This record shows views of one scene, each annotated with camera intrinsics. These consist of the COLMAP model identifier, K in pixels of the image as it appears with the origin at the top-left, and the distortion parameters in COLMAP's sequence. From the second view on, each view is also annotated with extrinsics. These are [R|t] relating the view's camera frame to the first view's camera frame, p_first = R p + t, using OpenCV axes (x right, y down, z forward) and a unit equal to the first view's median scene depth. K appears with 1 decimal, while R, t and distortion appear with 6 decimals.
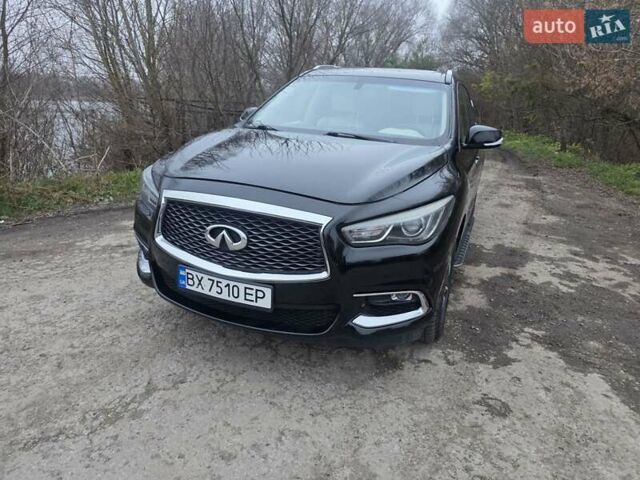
lens RADIAL K [[430.5, 0, 325.9], [0, 430.5, 238.7], [0, 0, 1]] dist [0.054175, -0.047593]
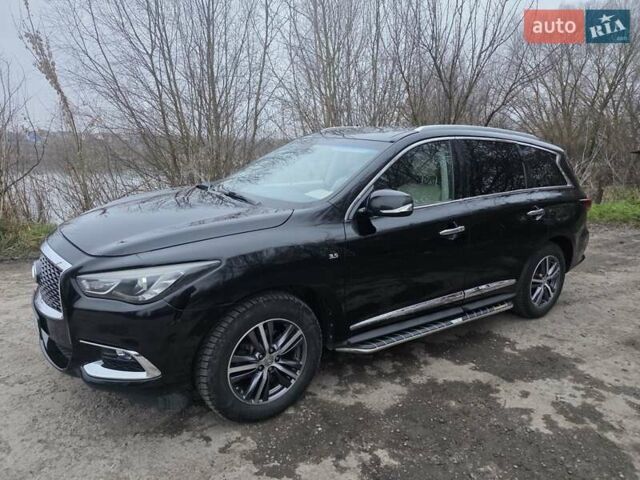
lens RADIAL K [[430.5, 0, 319.3], [0, 430.5, 235.8], [0, 0, 1]] dist [0.054175, -0.047593]
pose [[0.832093, 0.084061, -0.548230, 1.017229], [-0.153594, 0.984715, -0.082135, -0.113805], [0.532946, 0.152548, 0.832285, 0.337193]]
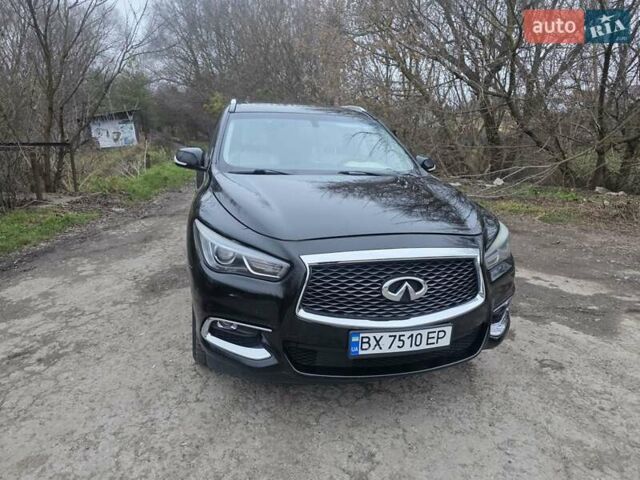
lens RADIAL K [[430.5, 0, 330.4], [0, 430.5, 241.0], [0, 0, 1]] dist [0.054175, -0.047593]
pose [[0.796482, -0.179554, 0.577388, -0.834570], [0.197242, 0.979812, 0.032612, -0.160873], [-0.571588, 0.087910, 0.815818, 0.250475]]
